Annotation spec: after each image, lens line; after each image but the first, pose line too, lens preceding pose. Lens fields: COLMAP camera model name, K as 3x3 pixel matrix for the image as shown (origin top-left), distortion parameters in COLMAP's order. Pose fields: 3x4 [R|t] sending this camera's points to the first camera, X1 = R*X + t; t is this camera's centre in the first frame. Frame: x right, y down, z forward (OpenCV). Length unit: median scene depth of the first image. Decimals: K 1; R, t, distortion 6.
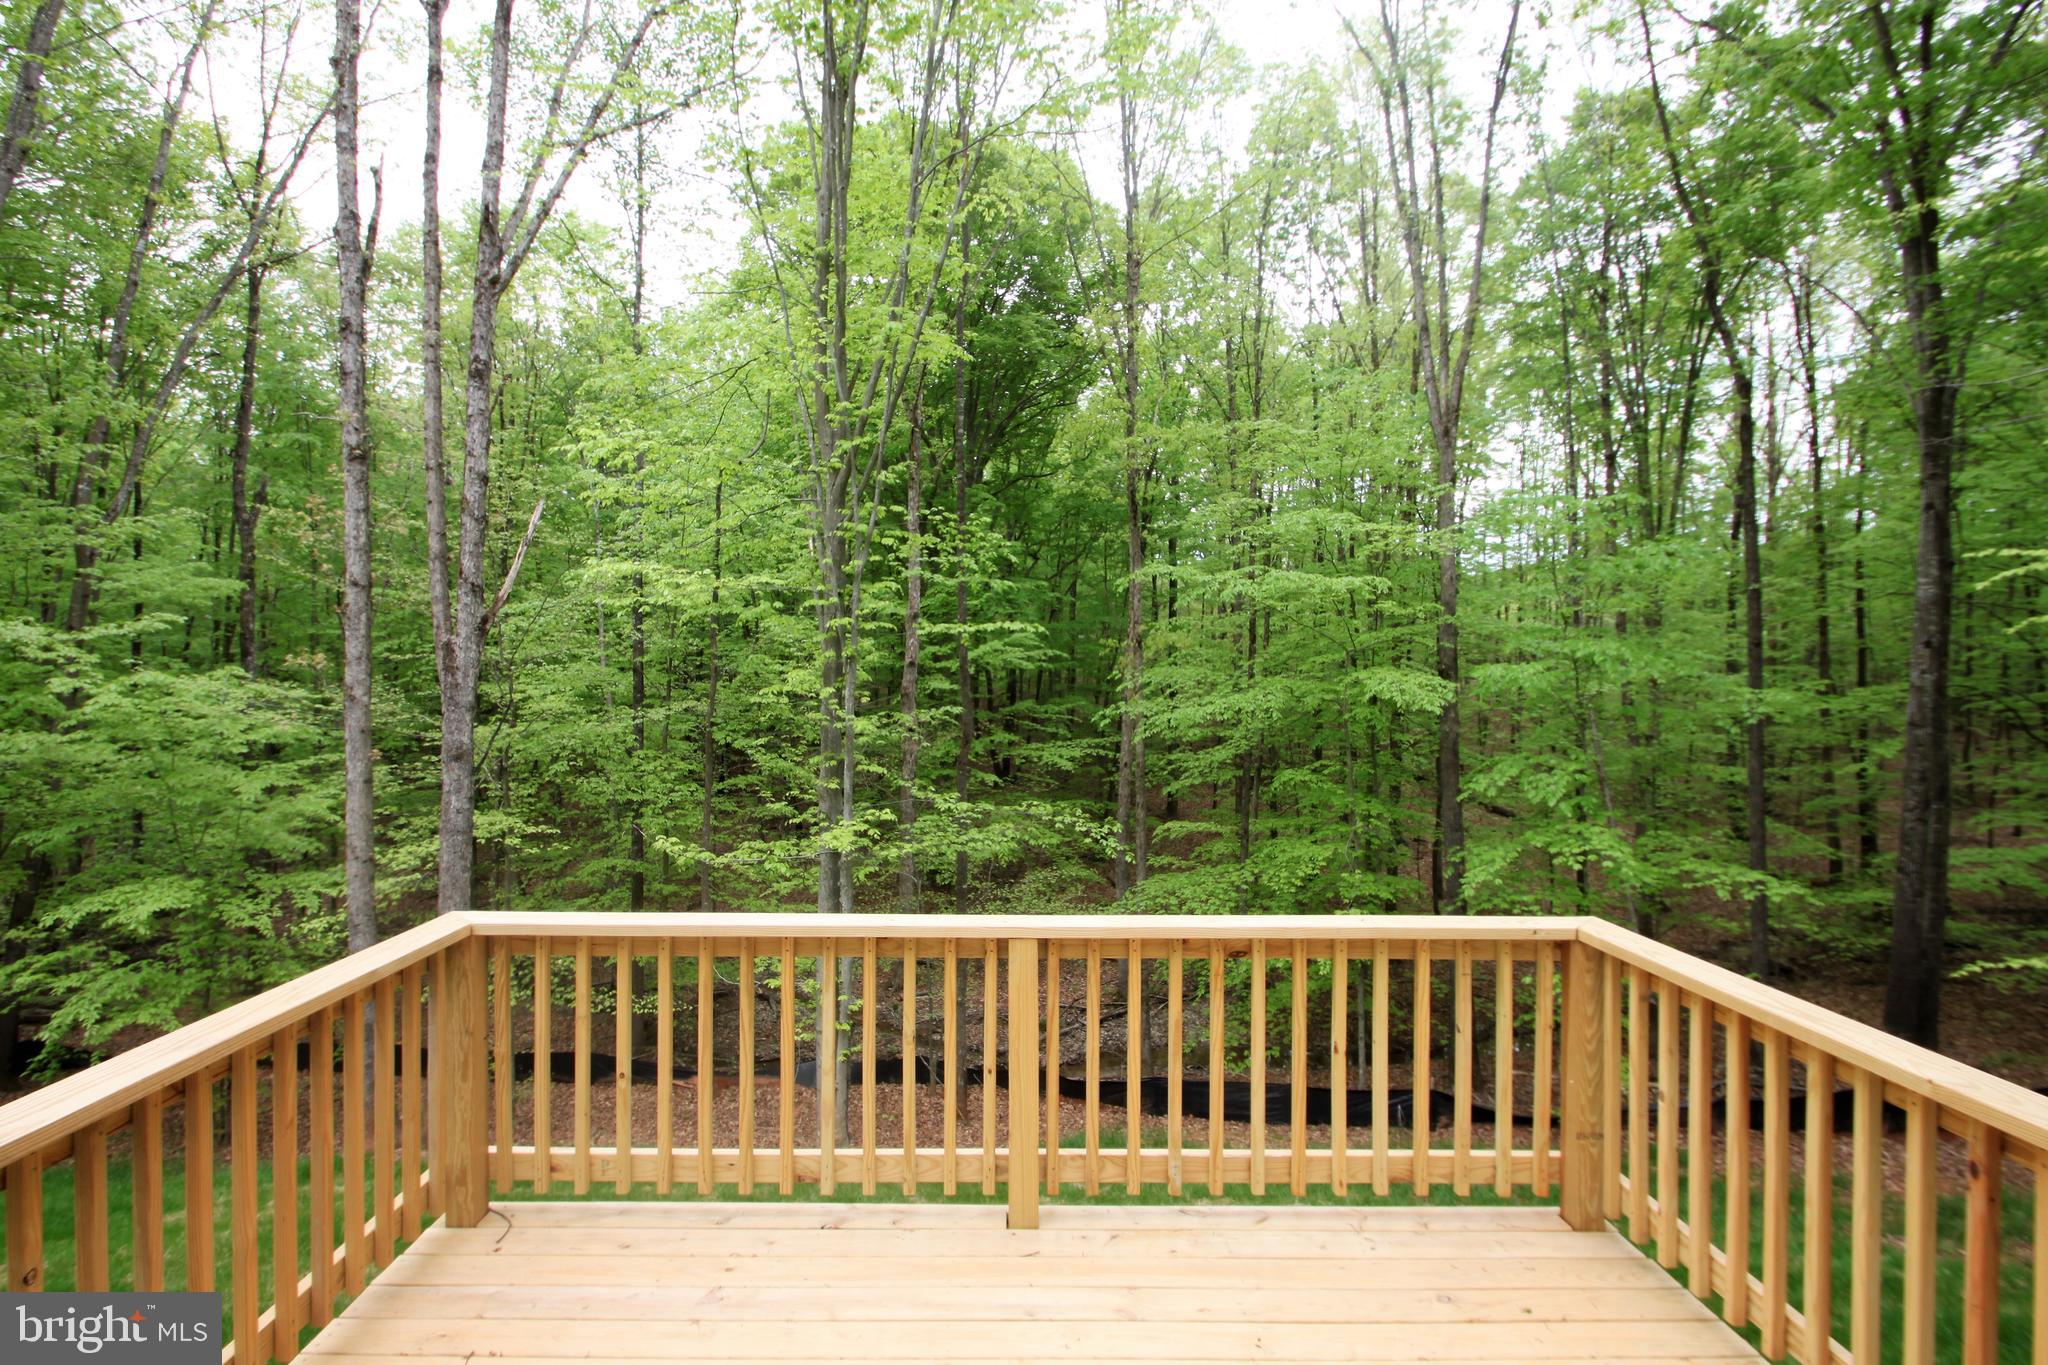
lens RADIAL K [[952.6, 0, 994.8], [0, 952.6, 680.2], [0, 0, 1]] dist [0.012135, -0.017031]
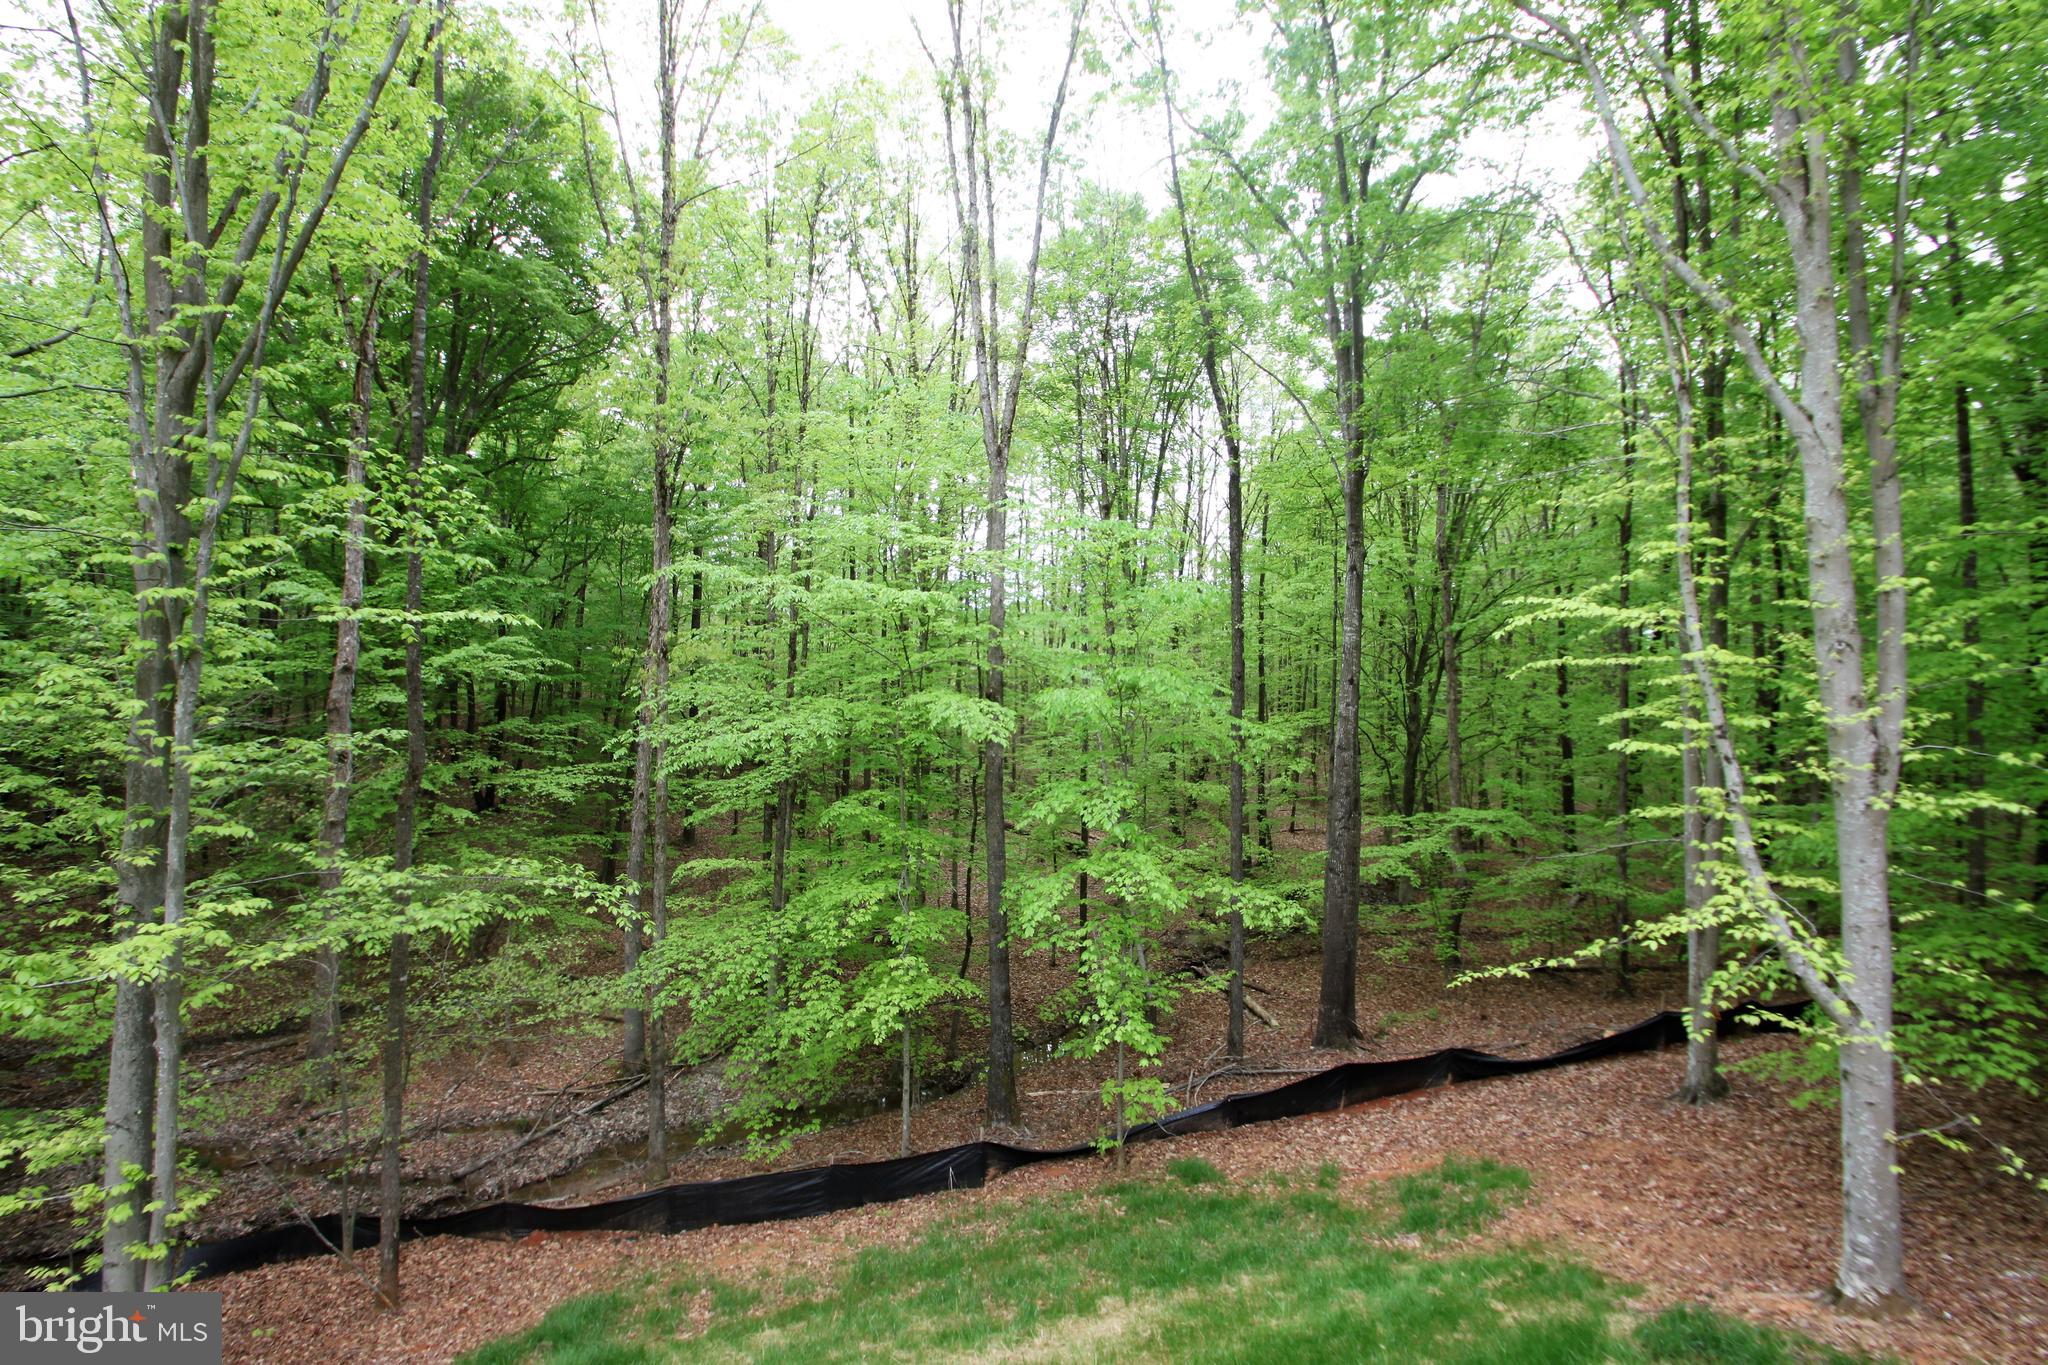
lens RADIAL K [[955.6, 0, 1005.1], [0, 955.6, 679.0], [0, 0, 1]] dist [0.011127, -0.015779]
pose [[0.876652, 0.030123, 0.480181, 0.013255], [-0.020226, 0.999463, -0.025774, -0.000864], [-0.480700, 0.012883, 0.876791, 0.149003]]
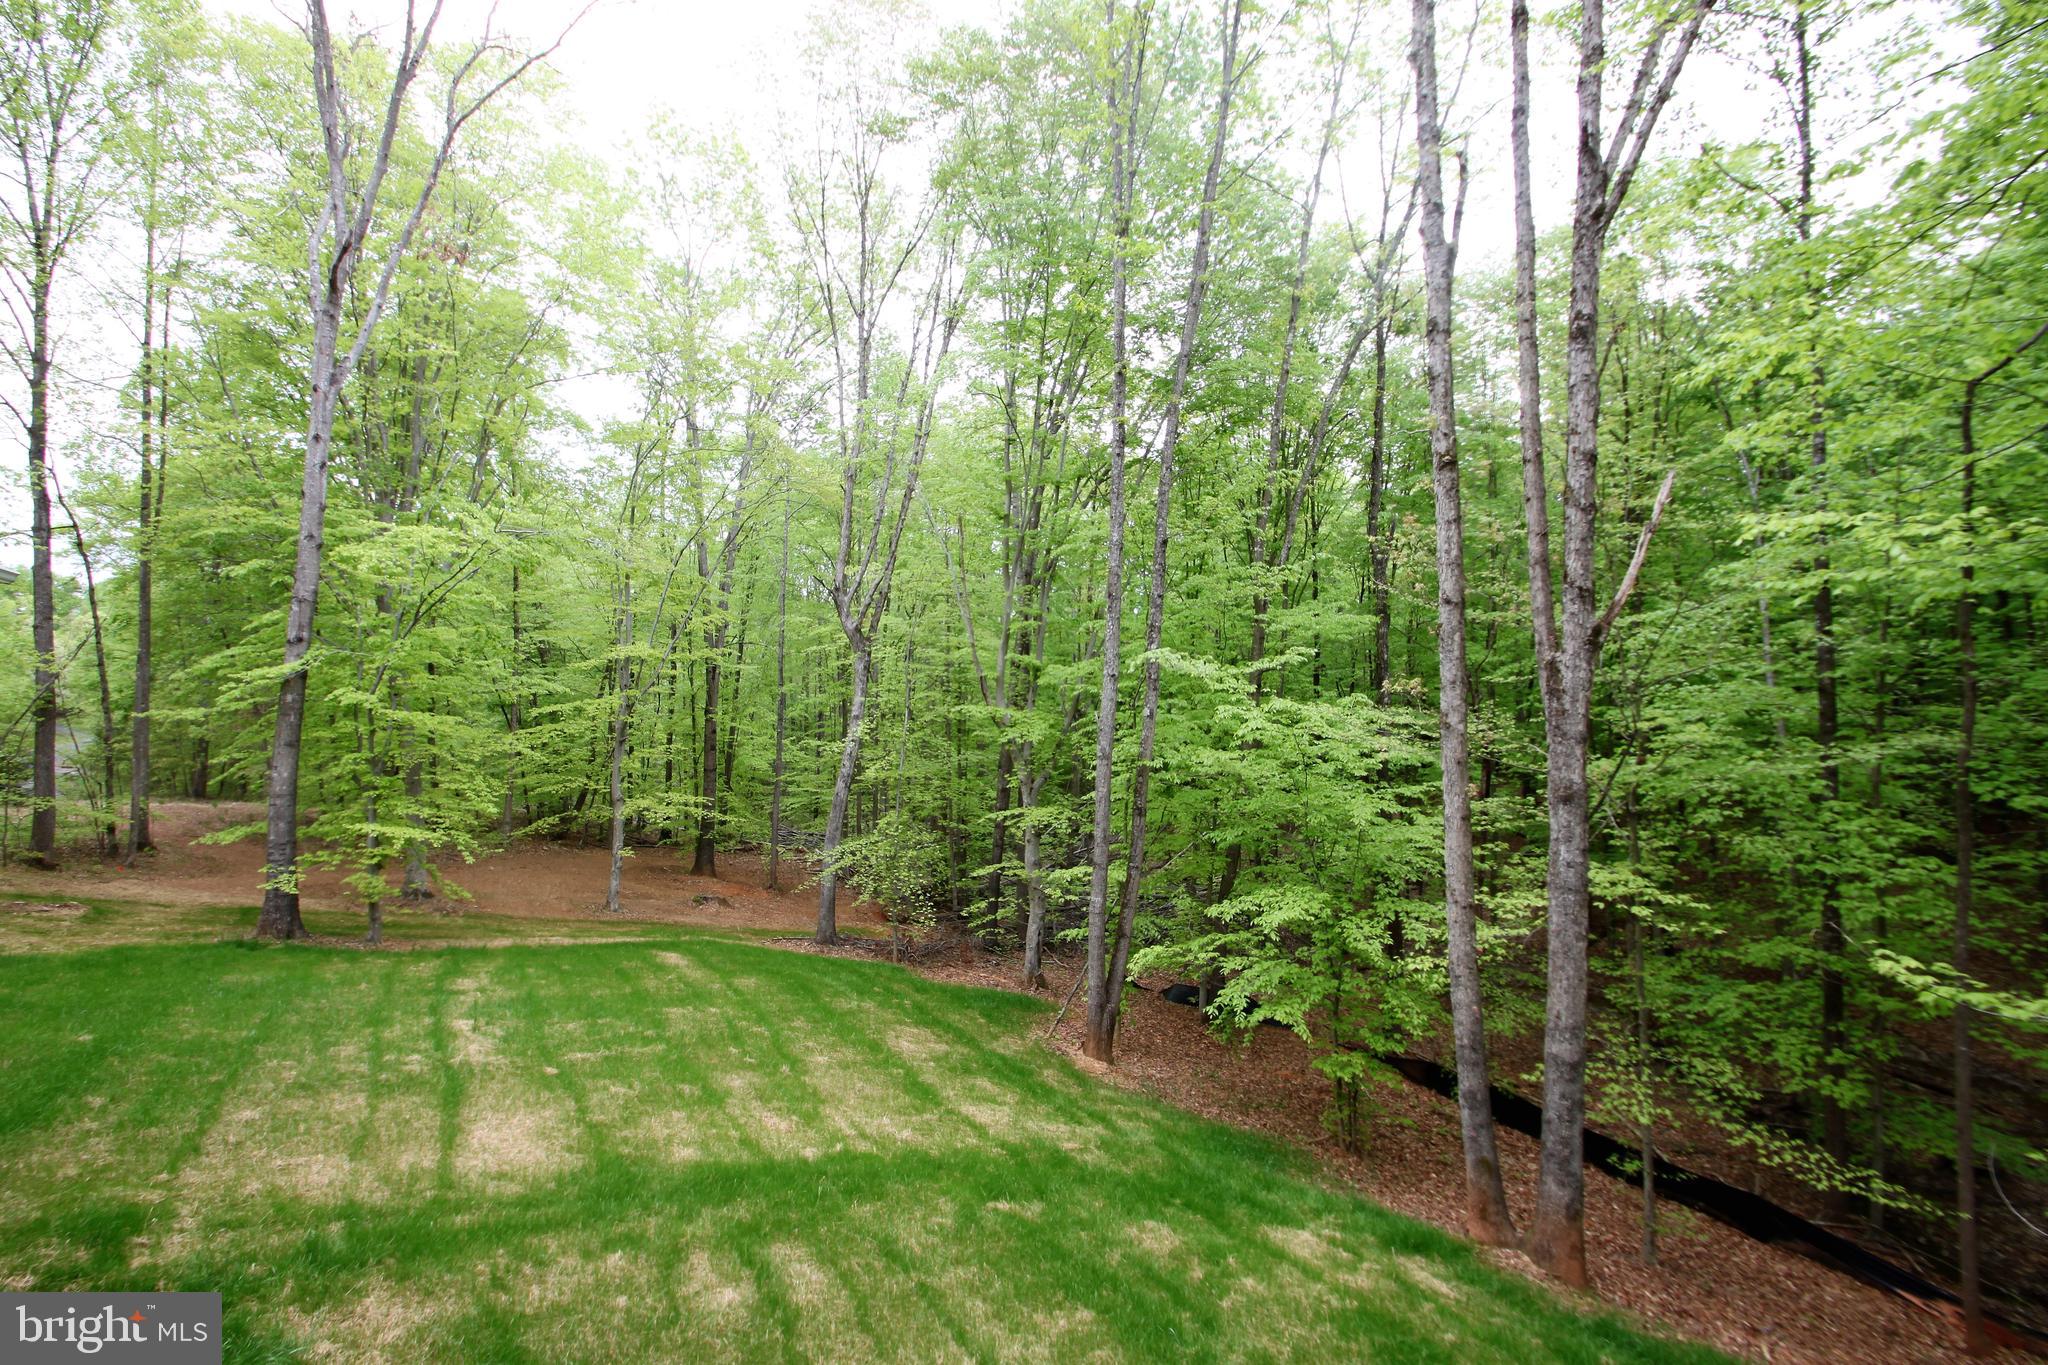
lens RADIAL K [[952.6, 0, 994.8], [0, 952.6, 680.2], [0, 0, 1]] dist [0.012135, -0.017031]
pose [[0.478651, -0.028853, -0.877531, -0.057512], [0.006714, 0.999551, -0.029203, -0.000941], [0.877980, 0.008087, 0.478630, 0.136606]]
